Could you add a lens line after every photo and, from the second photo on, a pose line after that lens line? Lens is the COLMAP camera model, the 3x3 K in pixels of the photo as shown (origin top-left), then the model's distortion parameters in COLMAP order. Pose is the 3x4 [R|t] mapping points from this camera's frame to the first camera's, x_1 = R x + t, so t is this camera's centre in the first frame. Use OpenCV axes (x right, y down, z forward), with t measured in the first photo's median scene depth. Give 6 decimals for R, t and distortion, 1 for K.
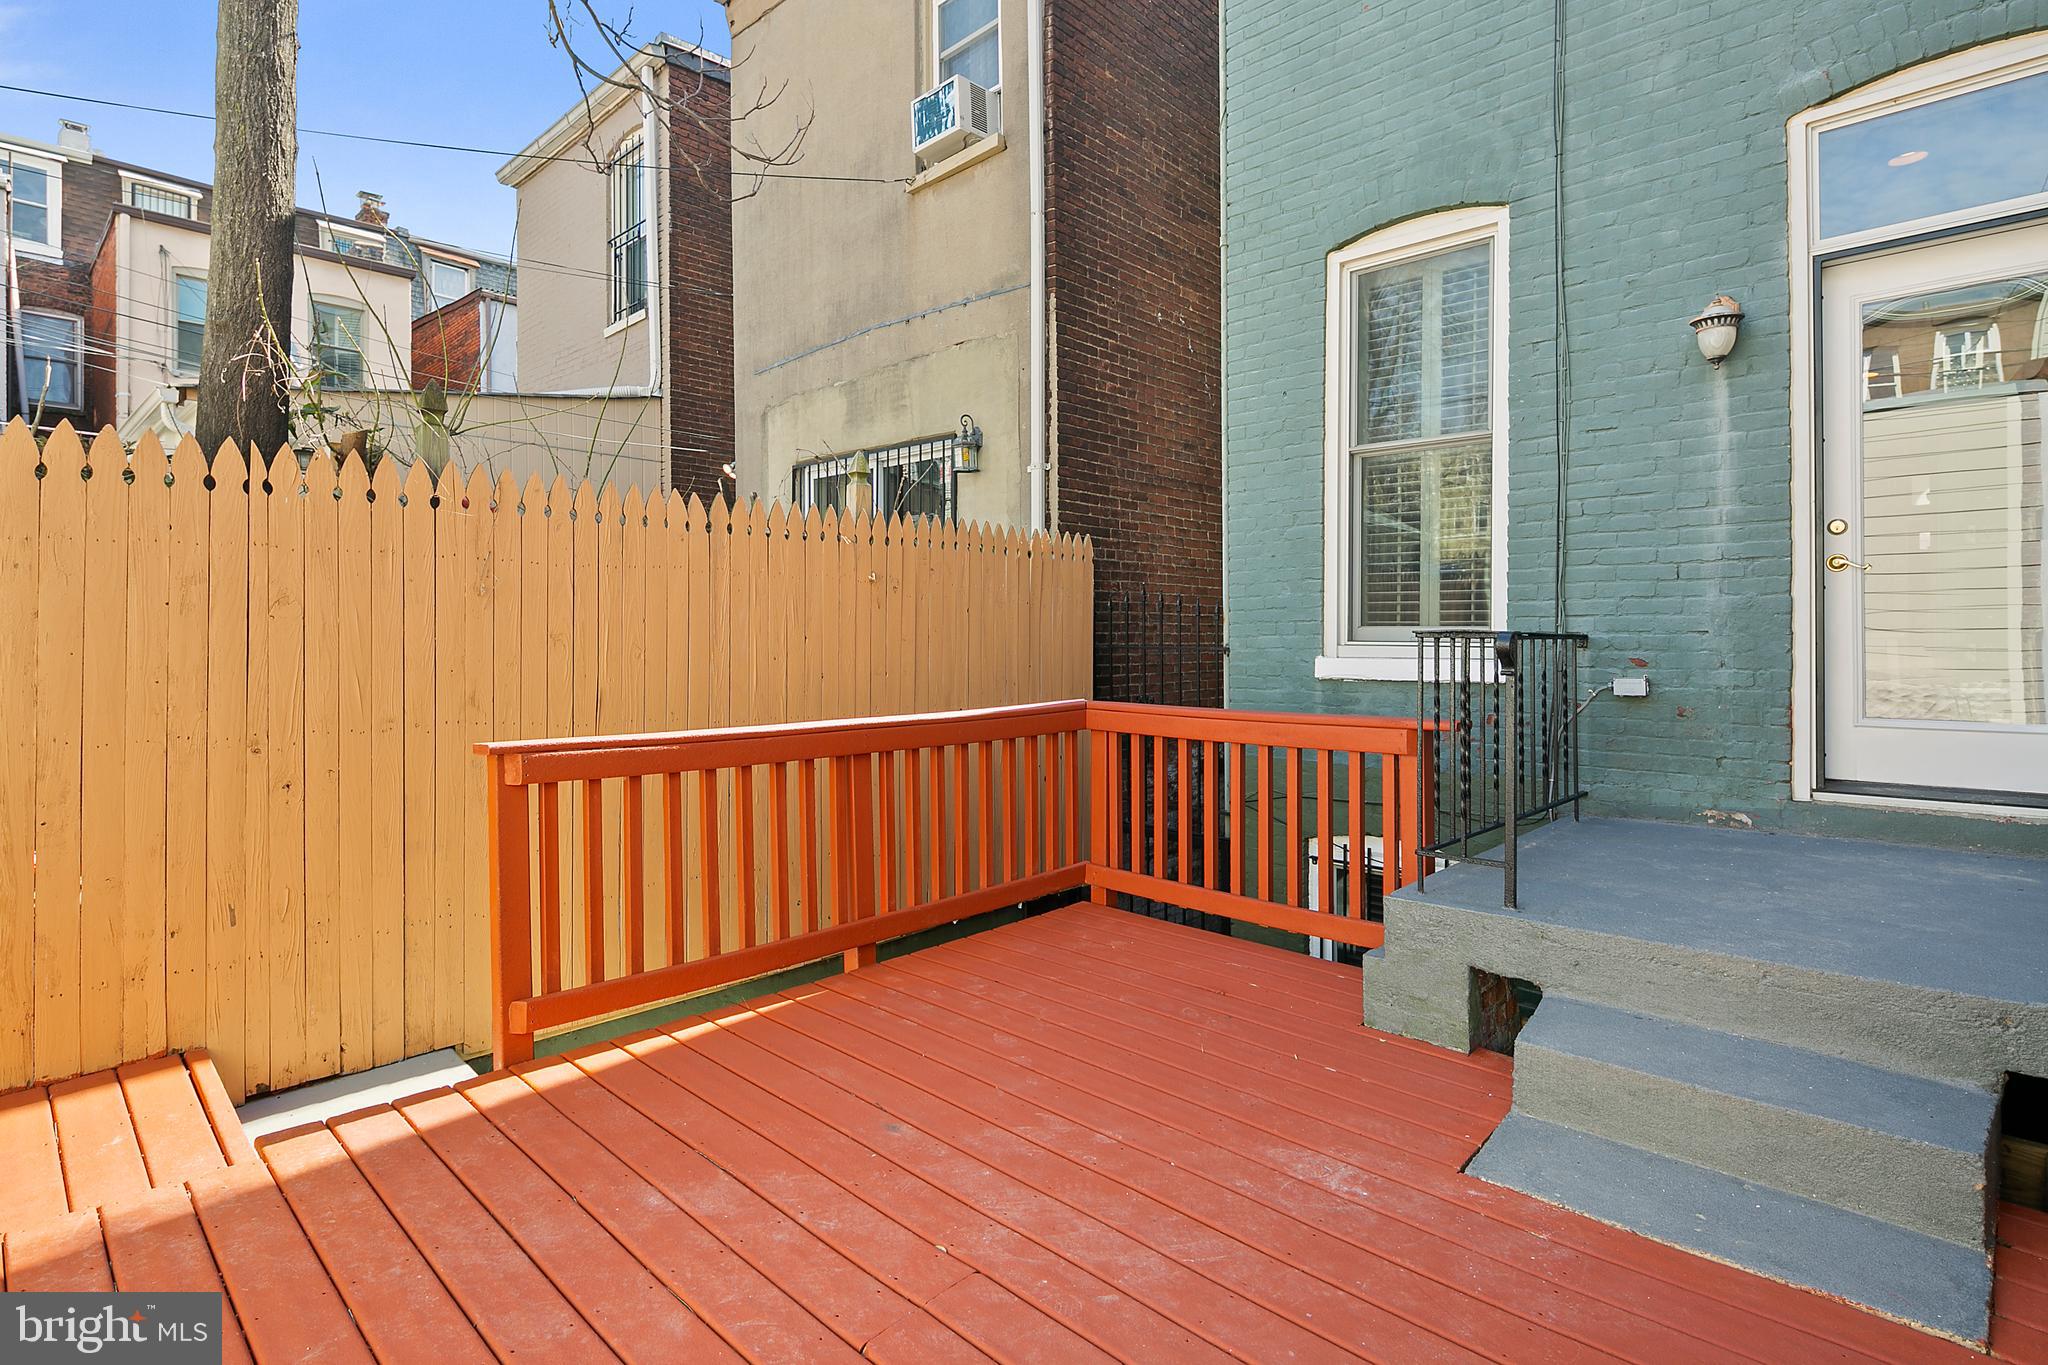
lens RADIAL K [[1002.0, 0, 1002.1], [0, 1002.0, 644.7], [0, 0, 1]] dist [0.006765, -0.005311]
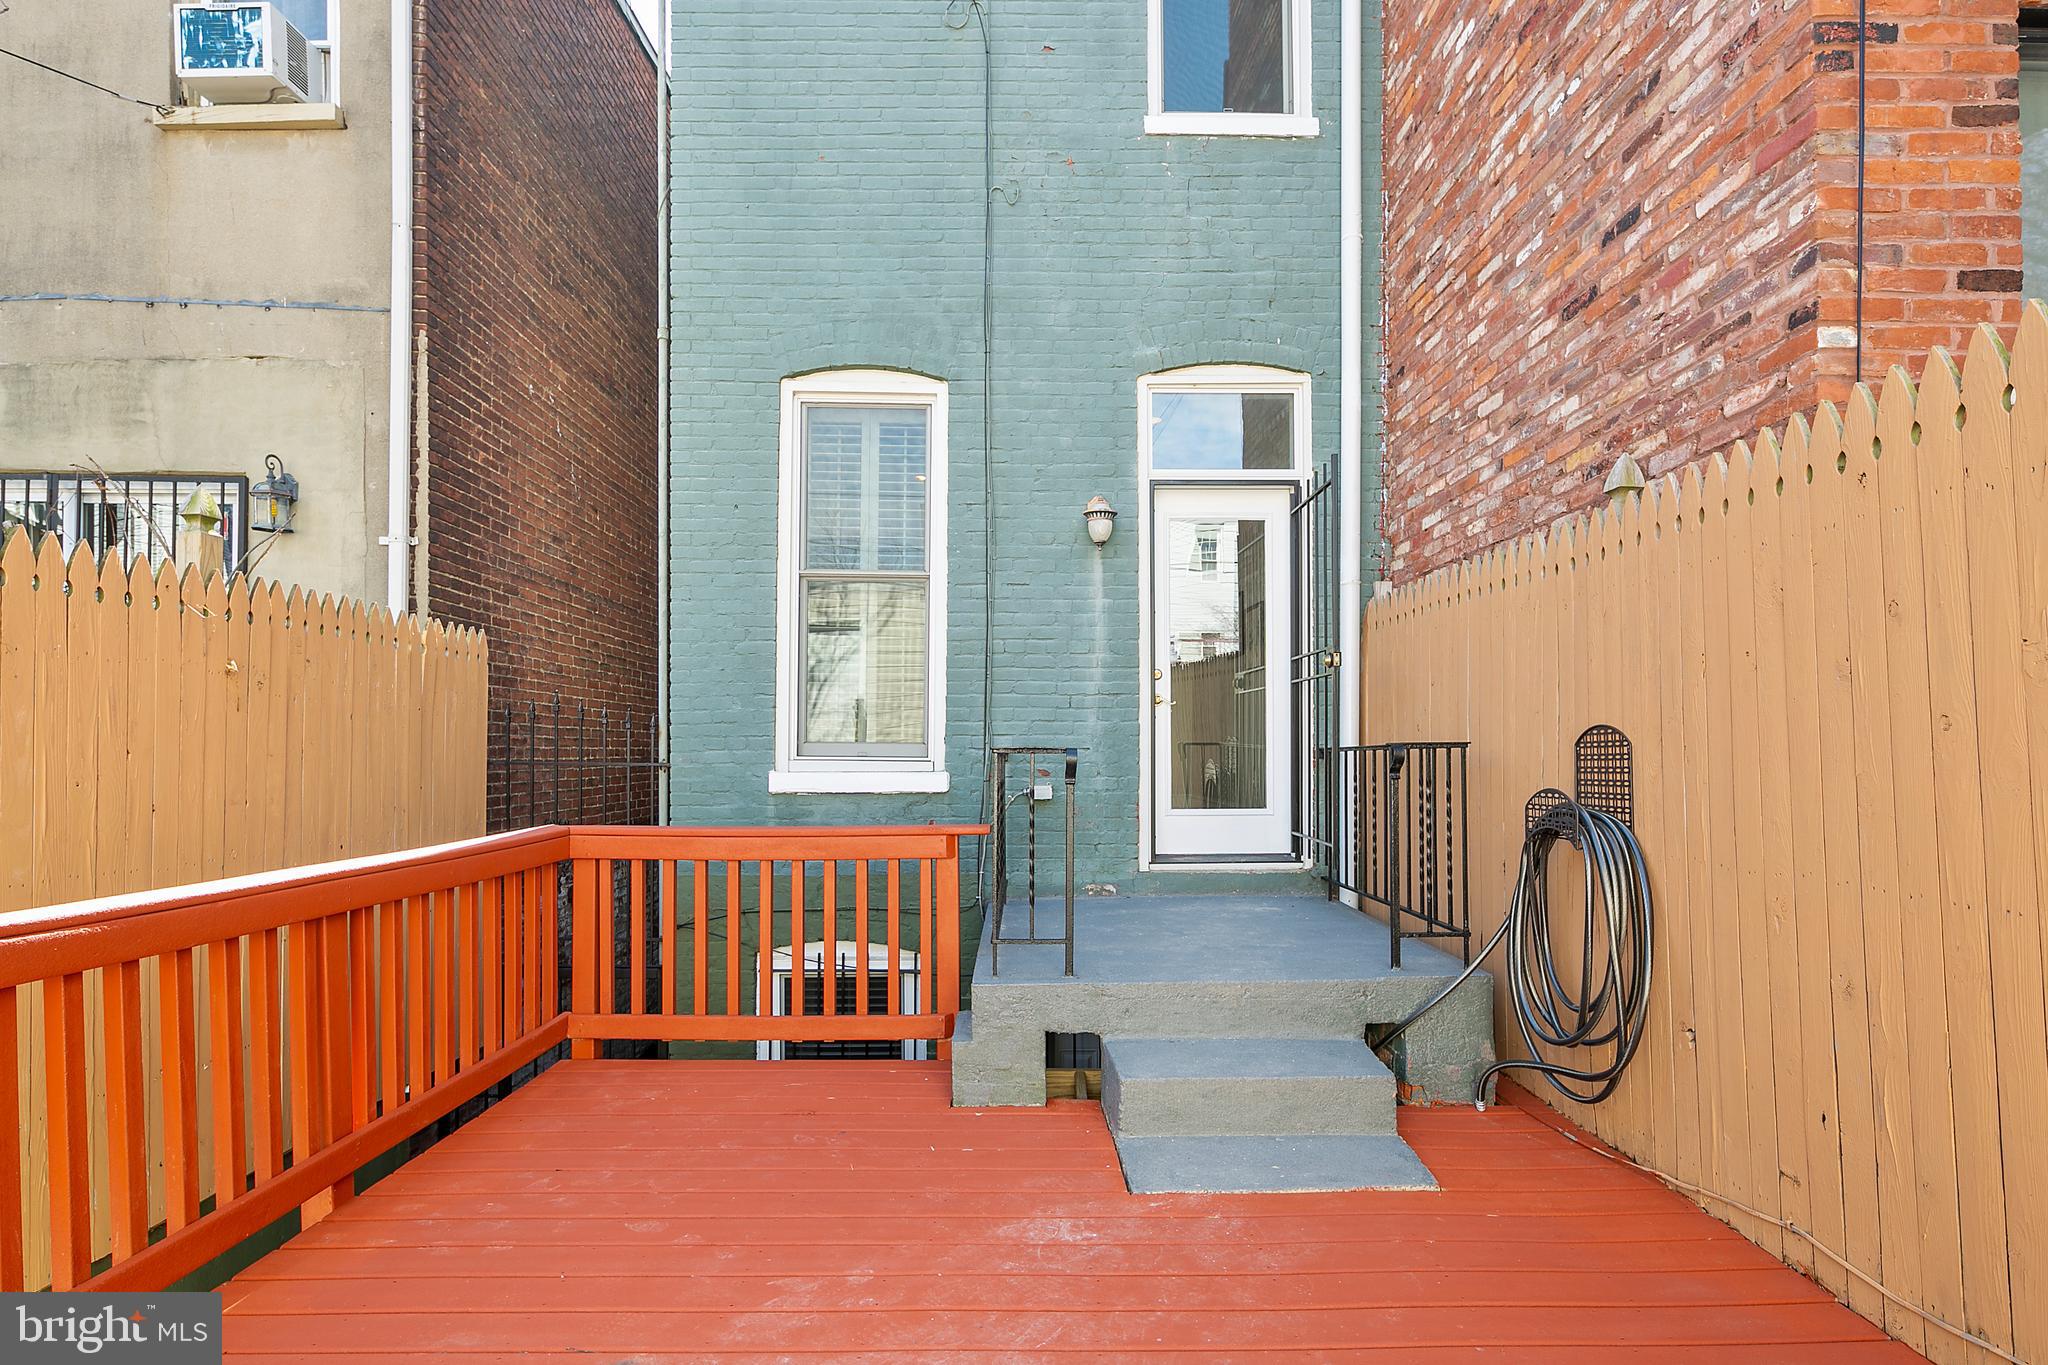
lens RADIAL K [[1002.0, 0, 1029.2], [0, 1002.0, 745.5], [0, 0, 1]] dist [0.006765, -0.005311]
pose [[0.714330, 0.006019, 0.699783, -0.237852], [0.003444, 0.999921, -0.012116, -0.001175], [-0.699801, 0.011065, 0.714253, 0.105174]]
